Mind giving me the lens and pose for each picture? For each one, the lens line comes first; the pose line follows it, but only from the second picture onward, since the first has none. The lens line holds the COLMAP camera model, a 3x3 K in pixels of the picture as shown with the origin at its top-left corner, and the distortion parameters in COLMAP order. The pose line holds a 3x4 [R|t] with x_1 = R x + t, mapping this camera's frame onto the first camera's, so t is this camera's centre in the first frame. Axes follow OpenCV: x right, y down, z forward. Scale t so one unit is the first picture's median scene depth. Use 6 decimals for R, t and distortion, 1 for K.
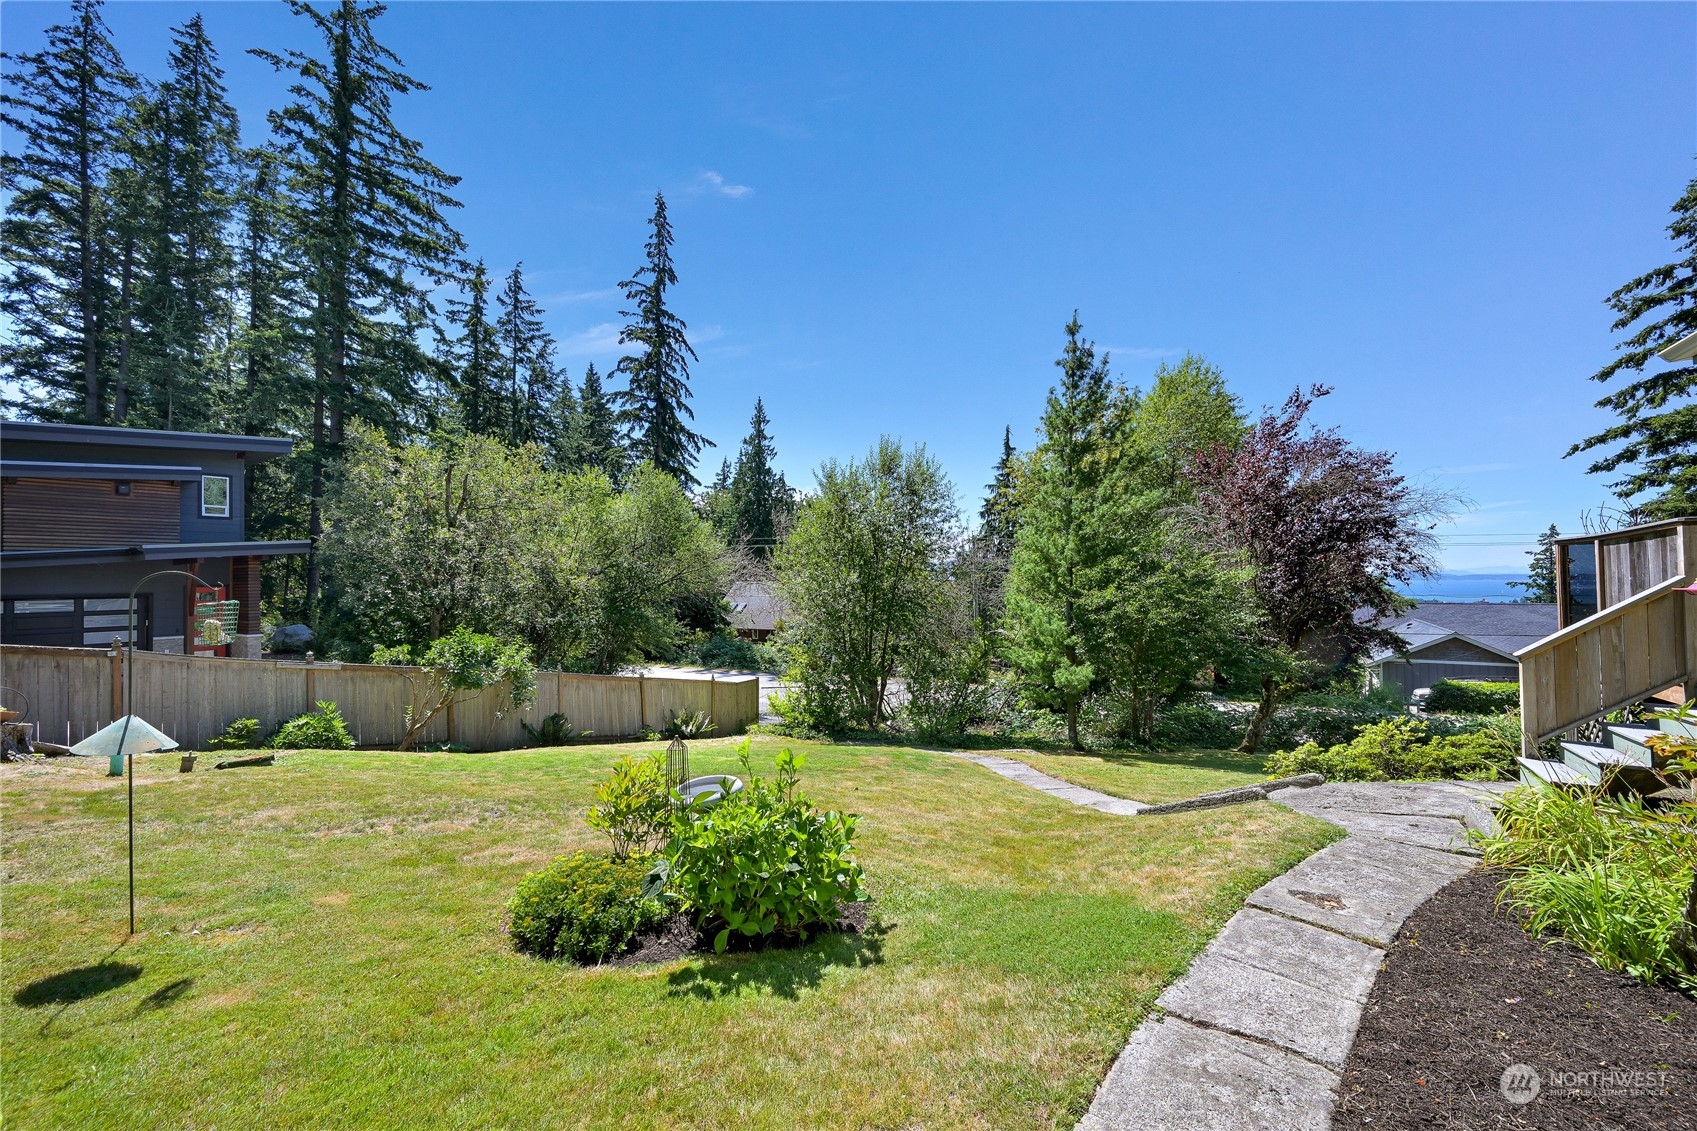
lens RADIAL K [[664.2, 0, 864.1], [0, 664.2, 573.2], [0, 0, 1]] dist [0.000309, 0.000389]
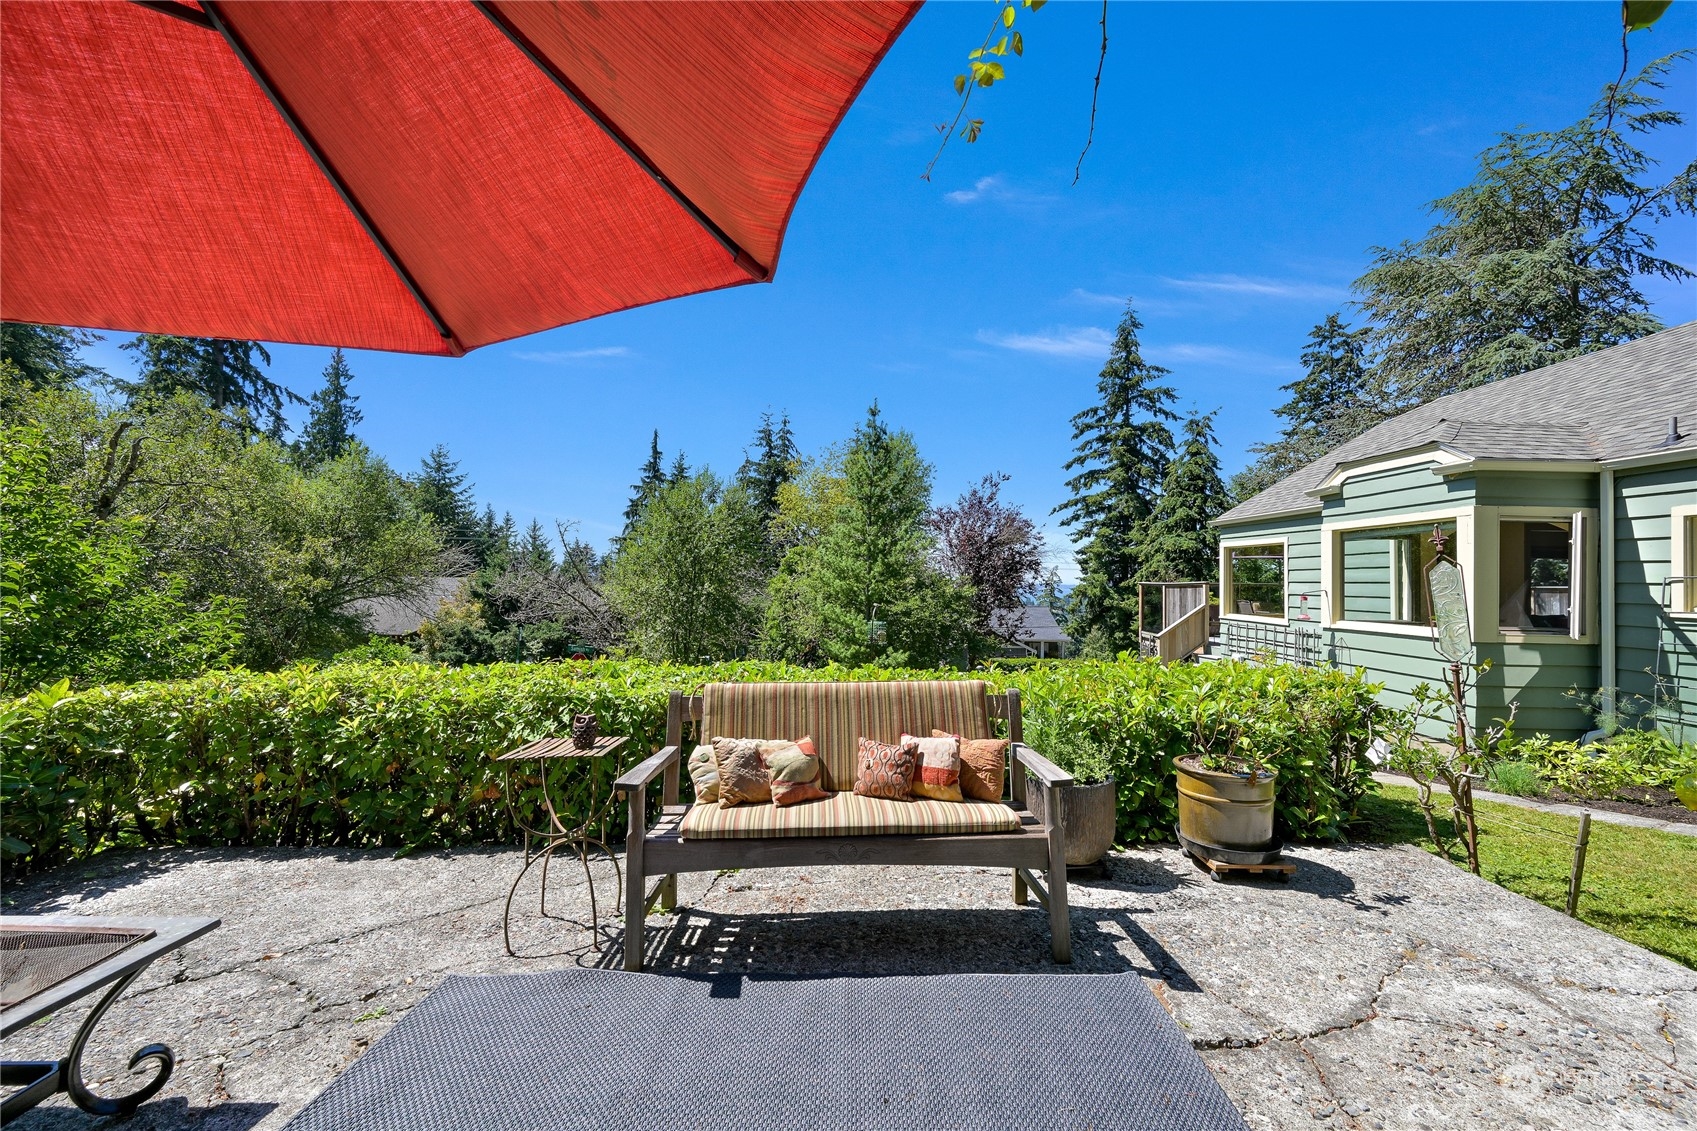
lens RADIAL K [[664.2, 0, 855.0], [0, 664.2, 578.5], [0, 0, 1]] dist [0.000309, 0.000389]
pose [[0.827814, 0.025580, 0.560419, -0.241346], [-0.032080, 0.999484, 0.001766, -0.010303], [-0.560085, -0.019440, 0.828207, -0.066792]]
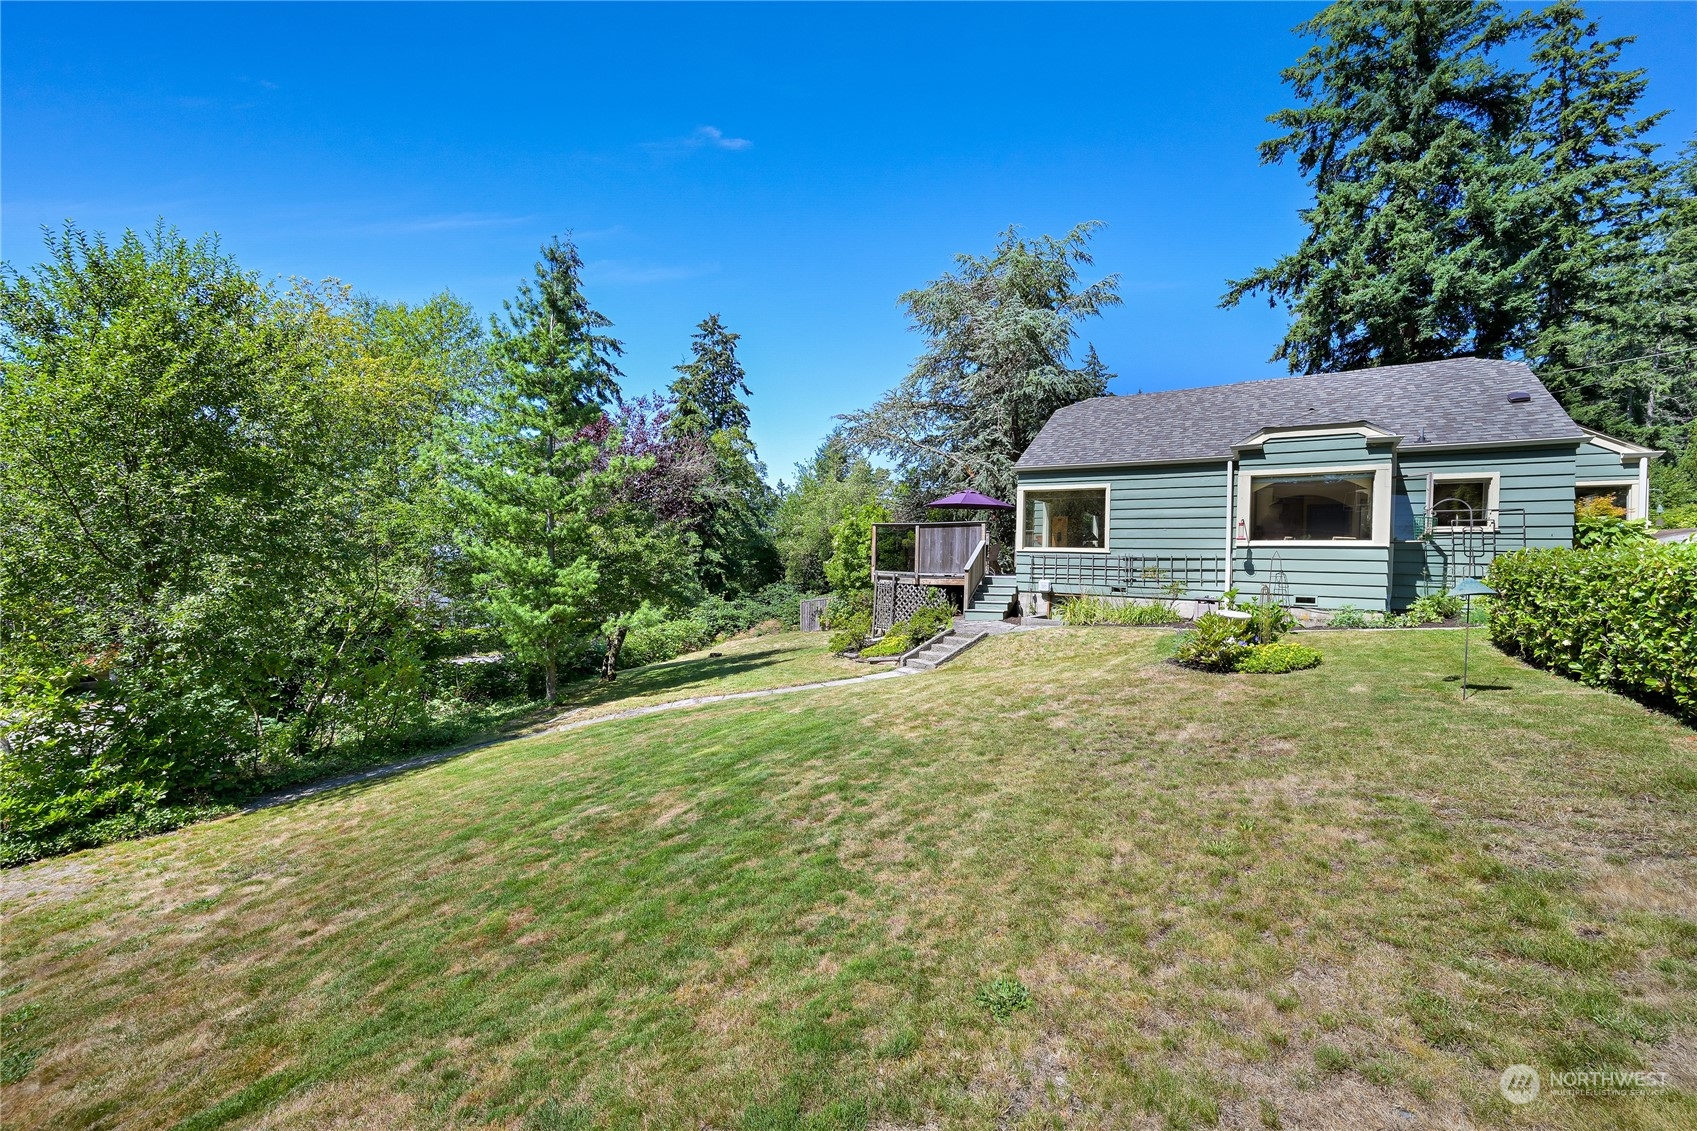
lens RADIAL K [[664.2, 0, 856.0], [0, 664.2, 575.0], [0, 0, 1]] dist [0.000309, 0.000389]
pose [[-0.002103, -0.012217, 0.999923, -0.303889], [-0.037201, 0.999234, 0.012130, 0.023459], [-0.999306, -0.037172, -0.002555, 0.264758]]
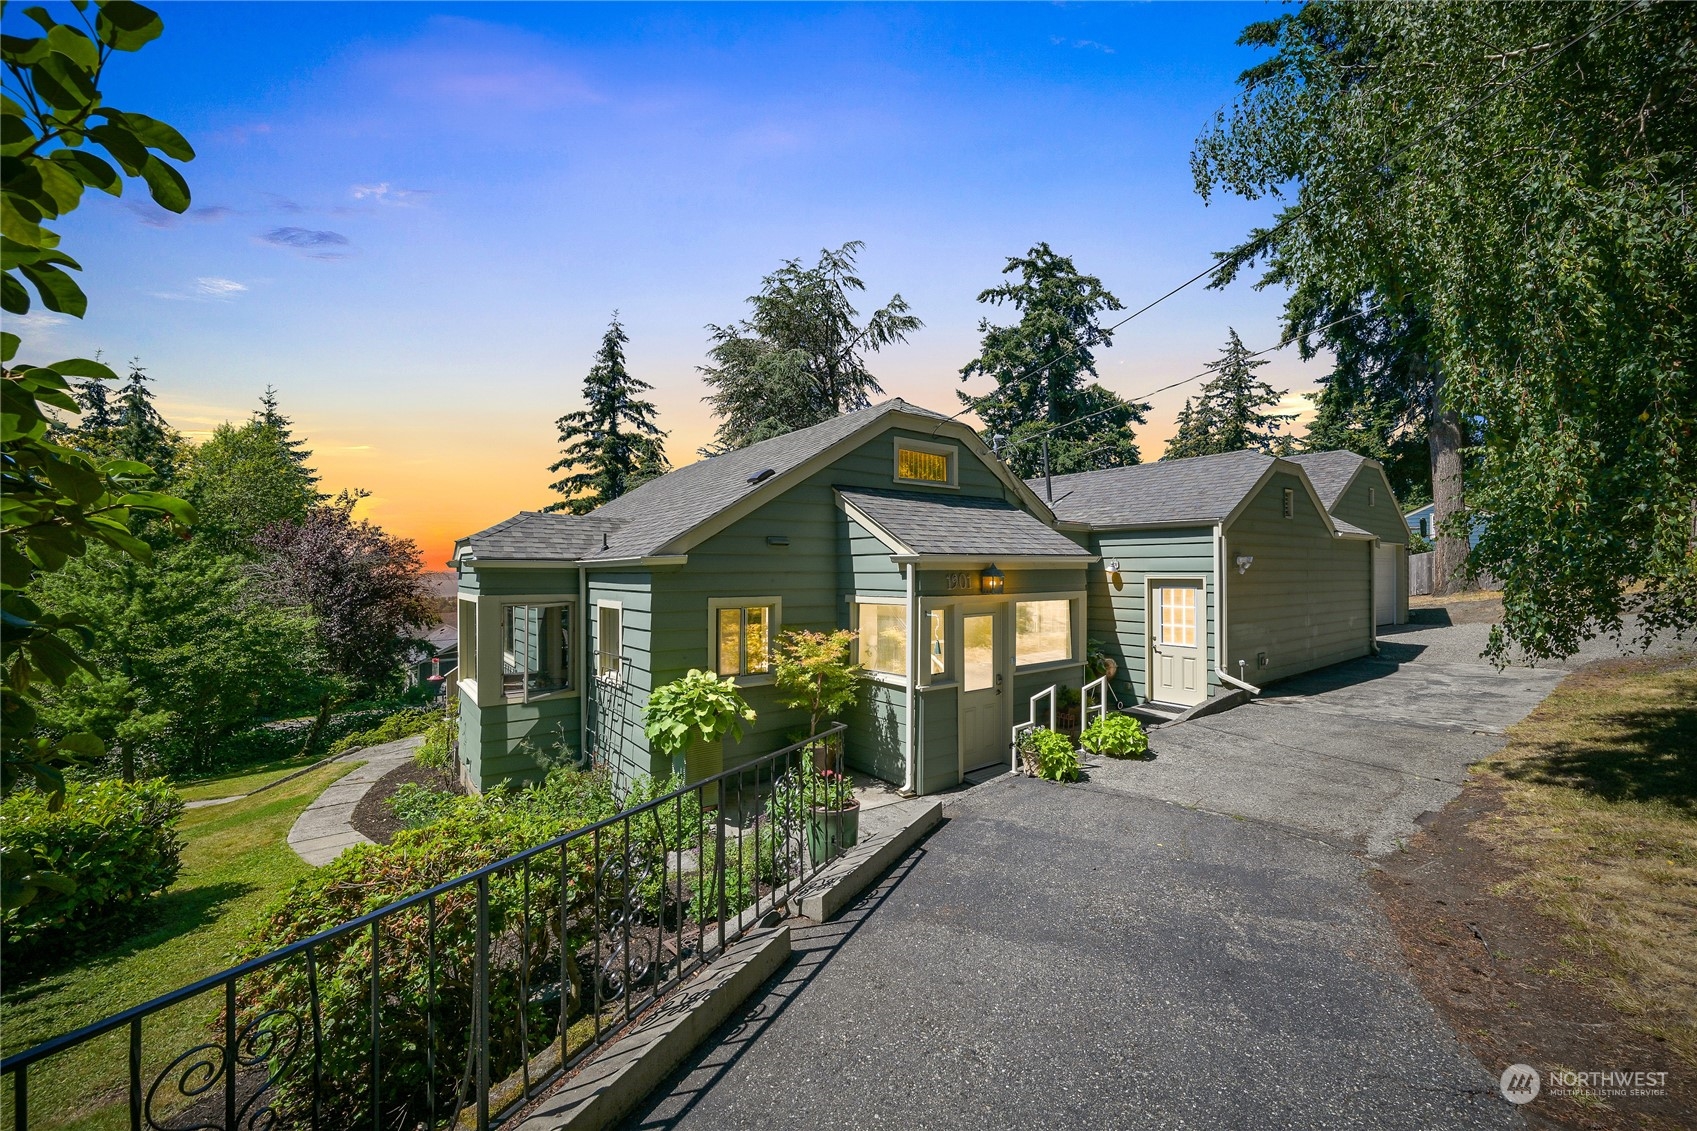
lens RADIAL K [[664.2, 0, 853.6], [0, 664.2, 566.3], [0, 0, 1]] dist [0.000309, 0.000389]
pose [[0.335190, 0.021306, 0.941910, -0.152076], [-0.013764, 0.999748, -0.017716, -0.048686], [-0.942050, -0.007026, 0.335399, -0.228393]]
